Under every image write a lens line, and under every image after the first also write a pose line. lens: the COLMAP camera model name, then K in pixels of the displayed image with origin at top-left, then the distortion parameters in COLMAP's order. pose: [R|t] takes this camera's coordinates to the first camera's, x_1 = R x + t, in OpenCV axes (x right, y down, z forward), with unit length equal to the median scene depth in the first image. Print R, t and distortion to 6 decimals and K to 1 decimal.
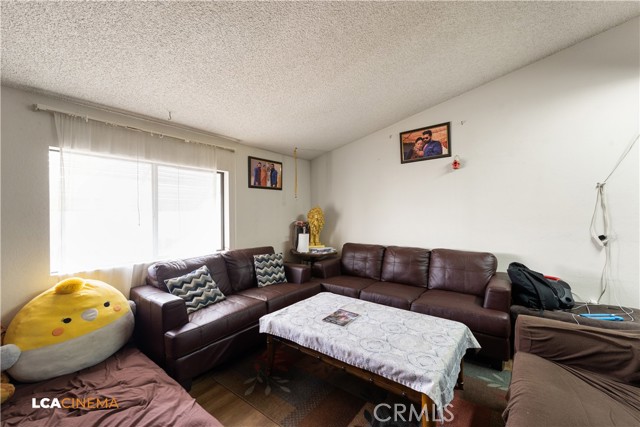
lens RADIAL K [[255.8, 0, 322.3], [0, 255.8, 212.8], [0, 0, 1]] dist [0.000342, -0.000074]
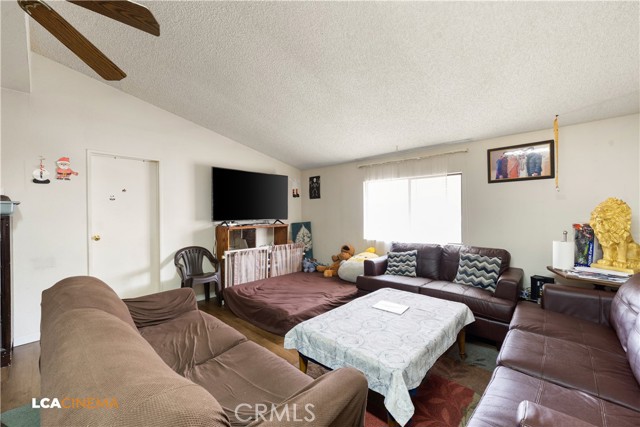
lens RADIAL K [[255.8, 0, 322.1], [0, 255.8, 214.0], [0, 0, 1]] dist [0.000342, -0.000074]
pose [[-0.088445, 0.014211, -0.995980, 0.776246], [0.010137, 0.999859, 0.013366, -0.005126], [0.996029, -0.008914, -0.088577, 0.527097]]
